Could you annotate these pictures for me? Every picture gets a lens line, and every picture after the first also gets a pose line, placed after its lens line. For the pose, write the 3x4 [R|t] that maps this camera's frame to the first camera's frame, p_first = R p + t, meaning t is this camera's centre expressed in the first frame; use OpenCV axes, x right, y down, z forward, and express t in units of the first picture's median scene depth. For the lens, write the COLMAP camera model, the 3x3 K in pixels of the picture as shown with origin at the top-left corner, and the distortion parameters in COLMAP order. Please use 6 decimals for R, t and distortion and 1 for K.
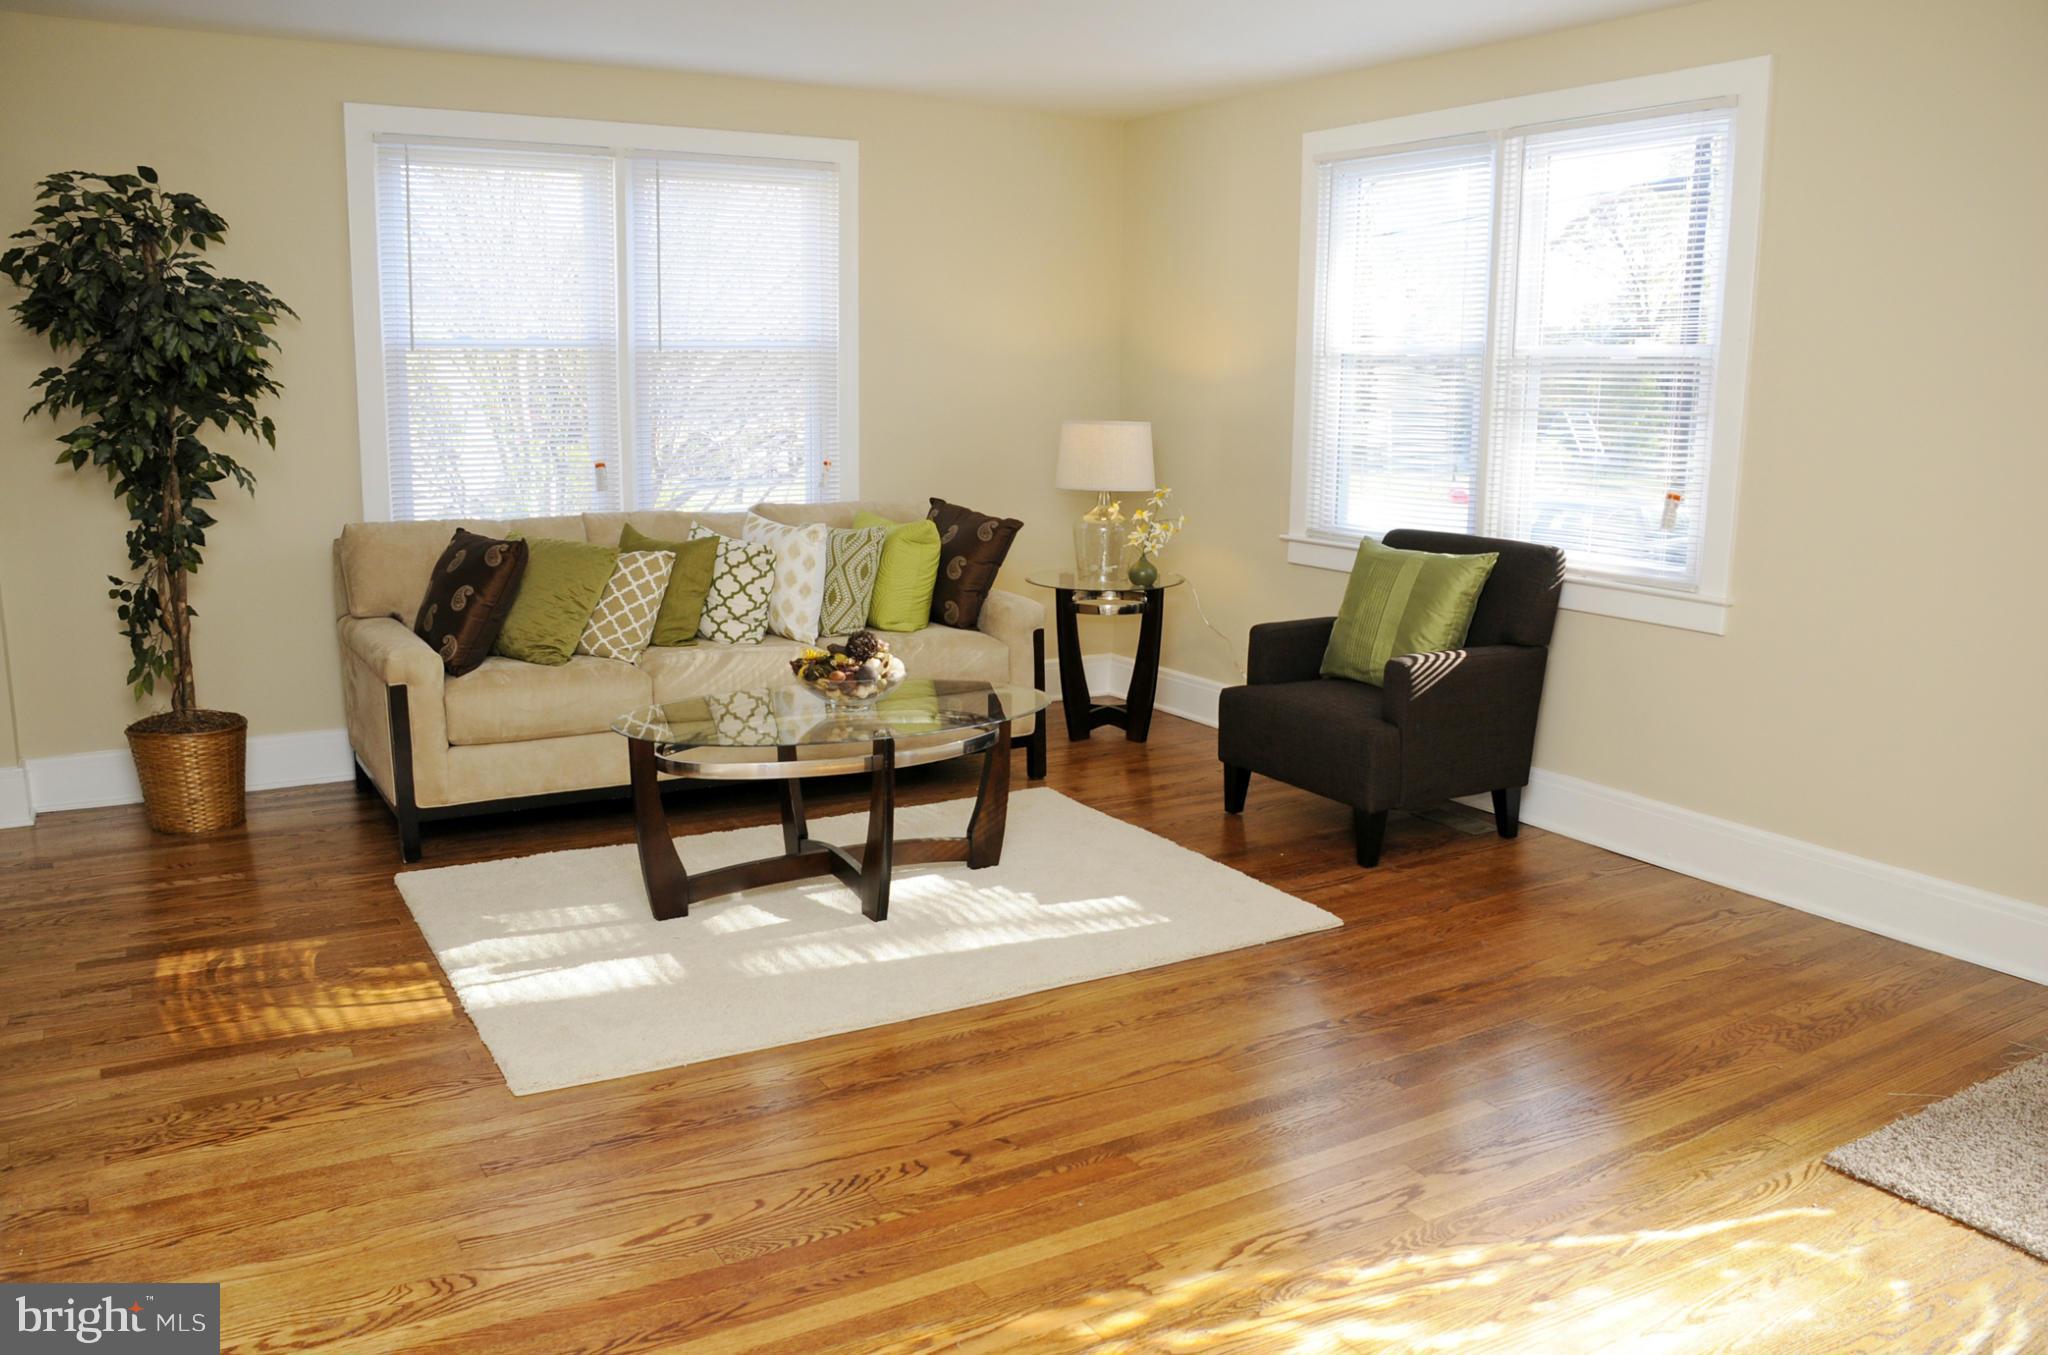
lens RADIAL K [[1605.3, 0, 1026.5], [0, 1605.3, 682.3], [0, 0, 1]] dist [-0.103682, 0.031766]
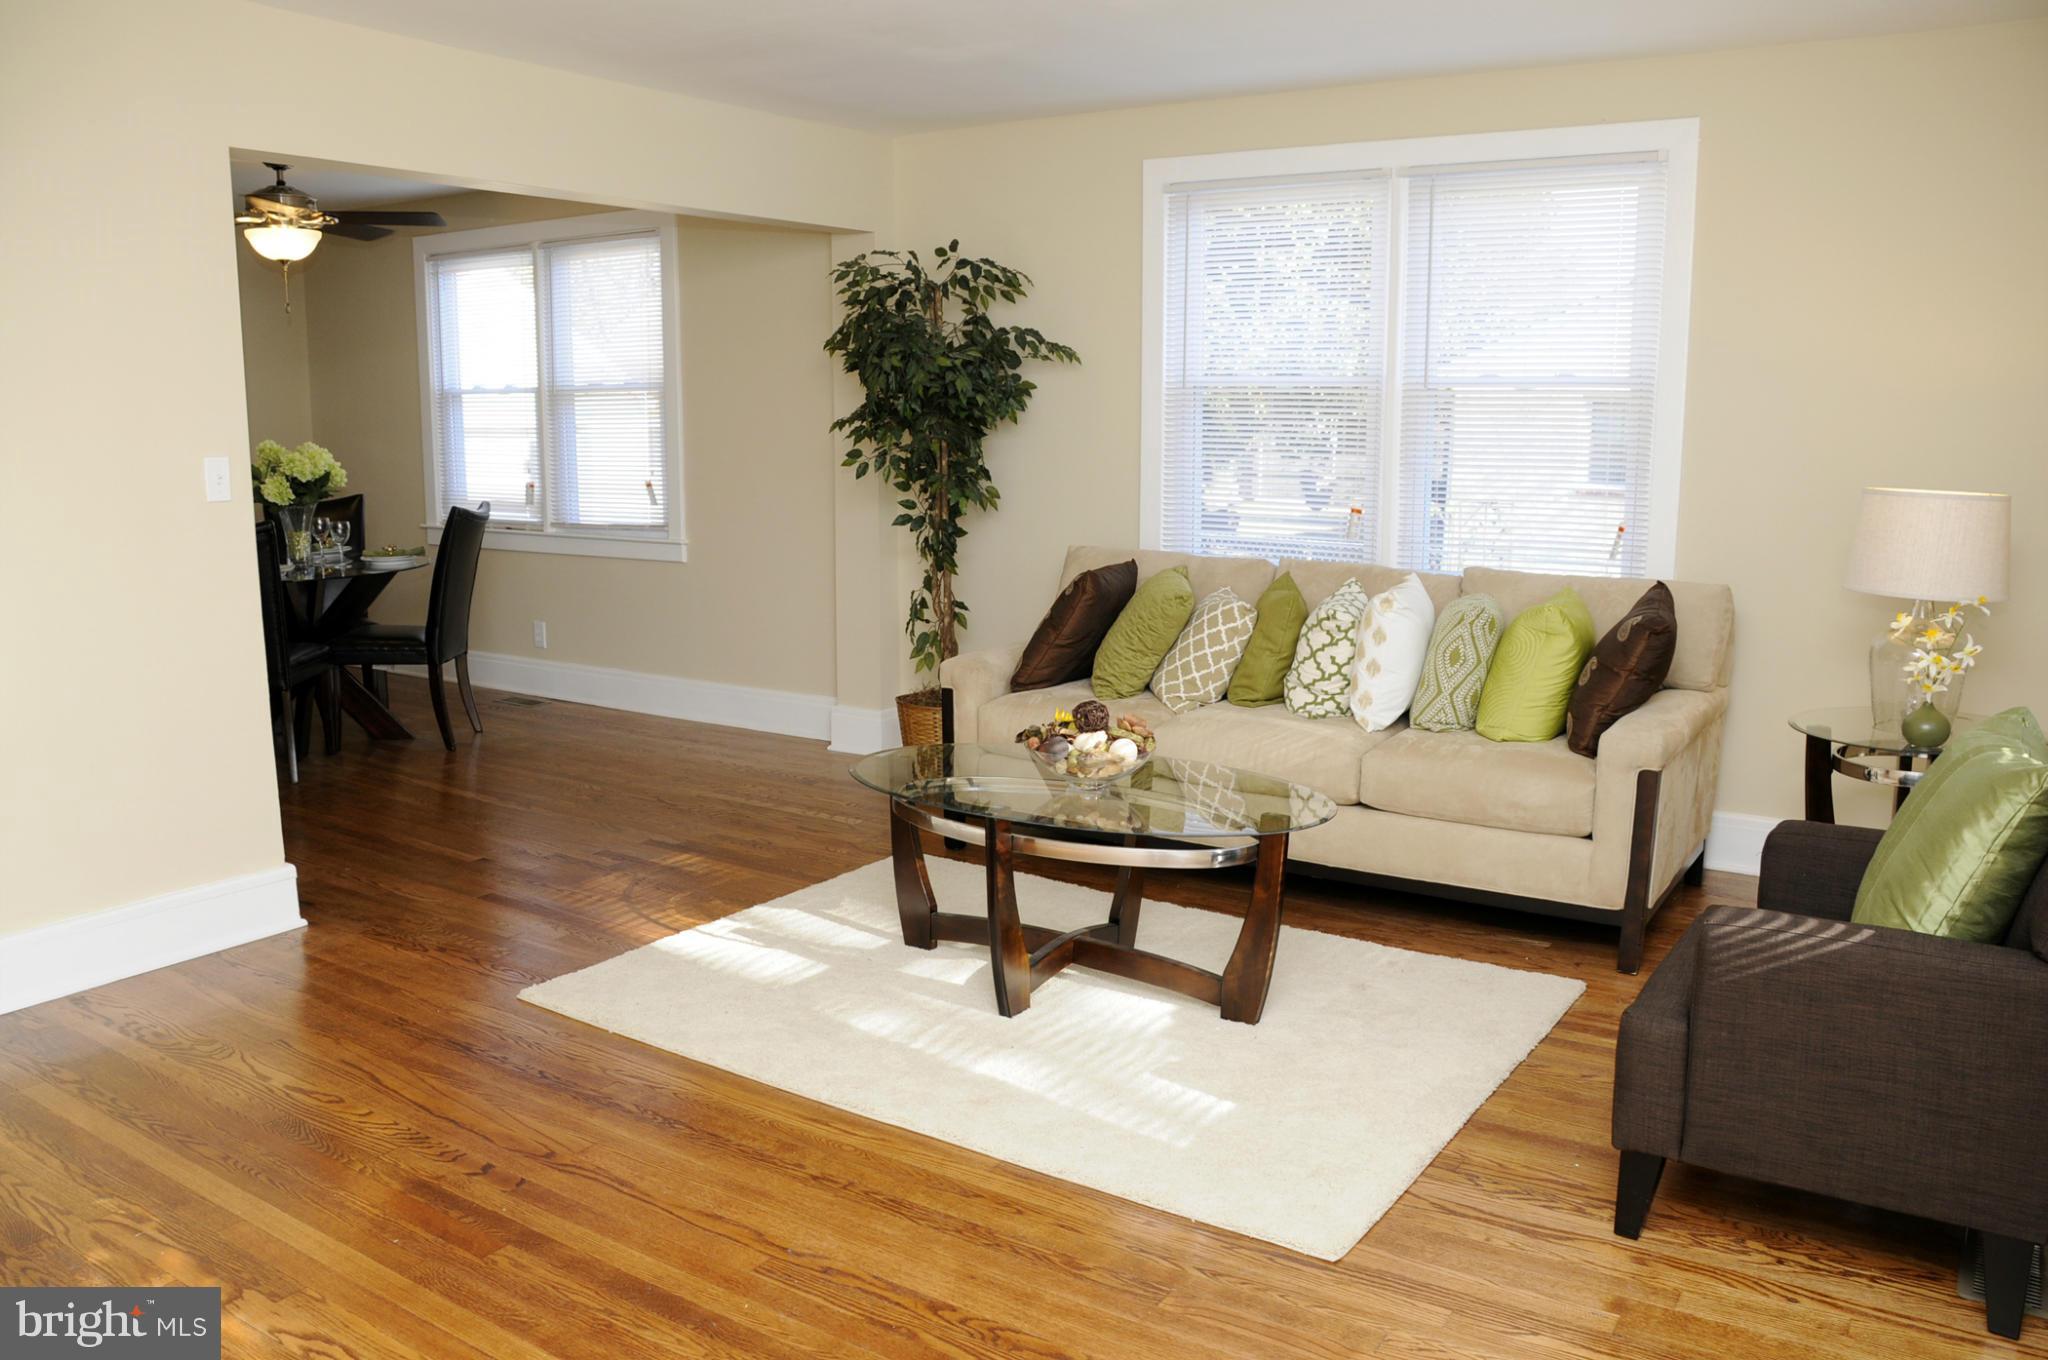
lens RADIAL K [[1603.2, 0, 1029.2], [0, 1603.2, 695.1], [0, 0, 1]] dist [-0.159049, 0.112503]
pose [[0.428470, 0.149951, -0.891027, 0.664003], [-0.169425, 0.981975, 0.083784, -0.102383], [0.887530, 0.115063, 0.446152, 0.574244]]
